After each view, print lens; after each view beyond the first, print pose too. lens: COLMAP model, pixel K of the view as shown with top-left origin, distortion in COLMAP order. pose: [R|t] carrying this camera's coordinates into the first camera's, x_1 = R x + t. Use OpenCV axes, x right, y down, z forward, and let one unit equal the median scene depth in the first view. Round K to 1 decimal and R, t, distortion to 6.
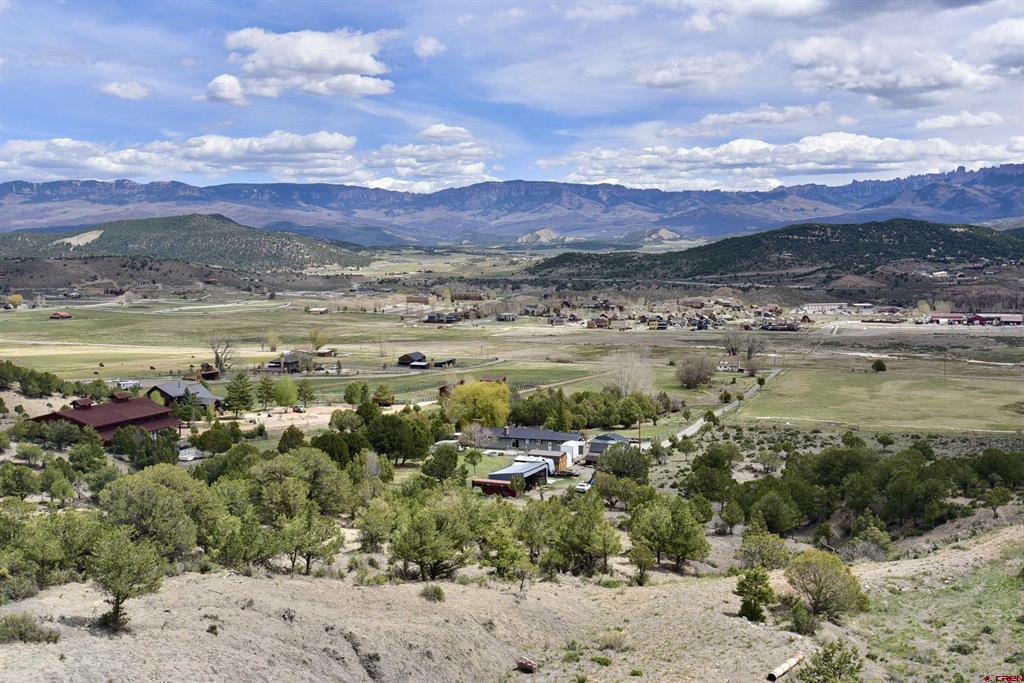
lens RADIAL K [[965.1, 0, 512.6], [0, 965.1, 345.5], [0, 0, 1]] dist [-0.010837, 0.000000]
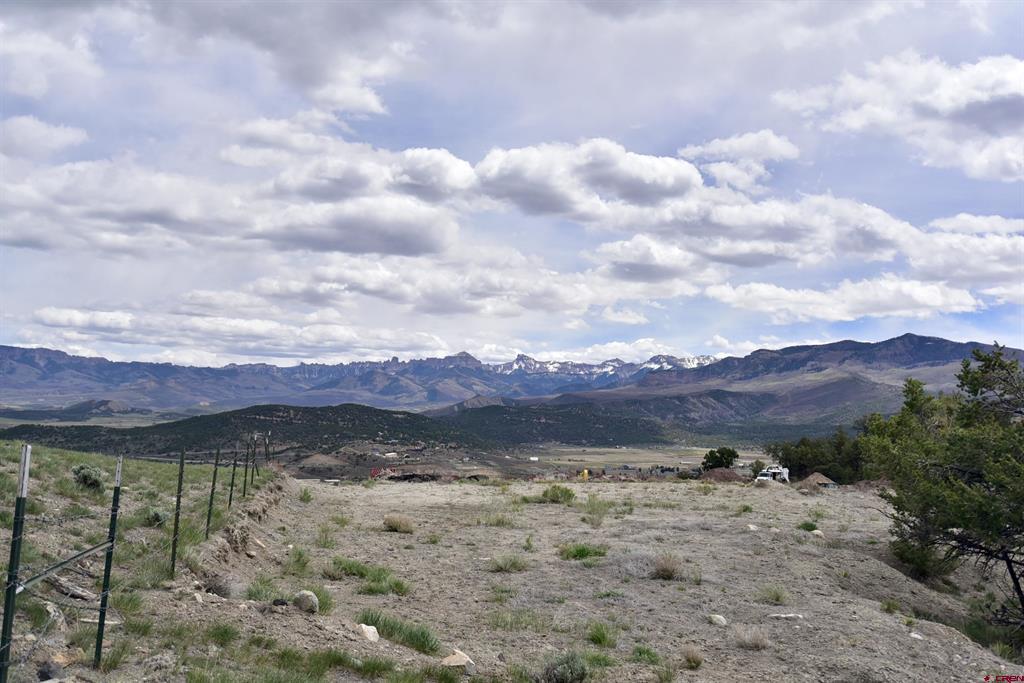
lens RADIAL K [[965.1, 0, 512.4], [0, 965.1, 338.0], [0, 0, 1]] dist [-0.010837, 0.000000]
pose [[0.848594, 0.081253, 0.522768, -0.062563], [0.018876, 0.982856, -0.183405, 0.005056], [-0.528708, 0.165504, 0.832512, -0.091954]]
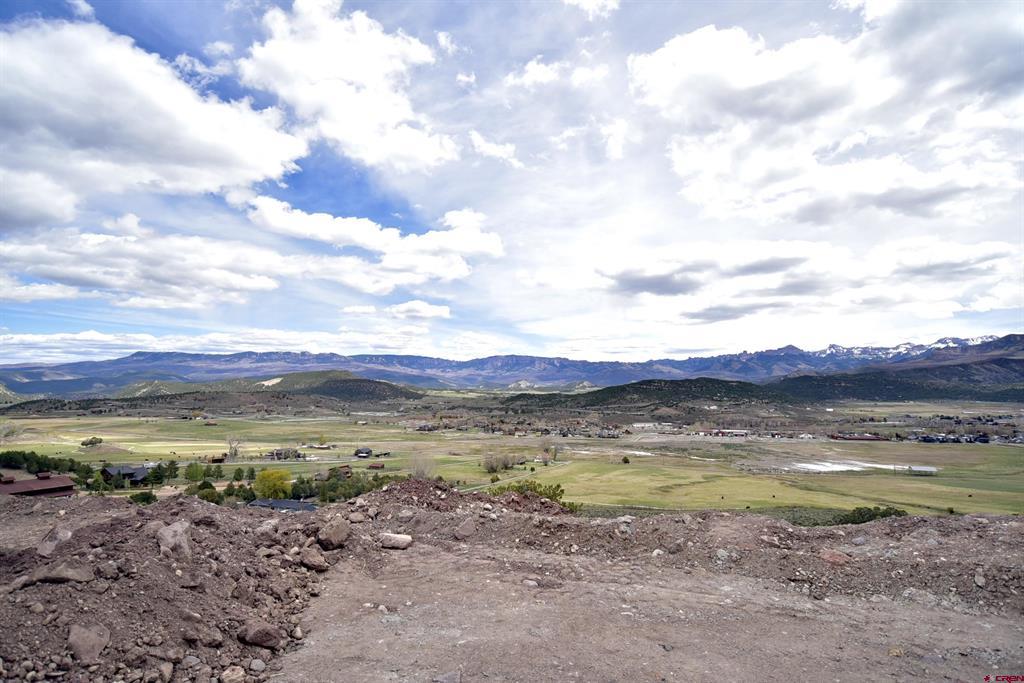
lens RADIAL K [[511.8, 0, 508.6], [0, 511.8, 342.1], [0, 0, 1]] dist [-0.009001, 0.005070]
pose [[0.999880, 0.013430, -0.007672, 0.058885], [-0.014660, 0.981052, -0.193189, -0.002365], [0.004932, 0.193278, 0.981132, 0.013604]]
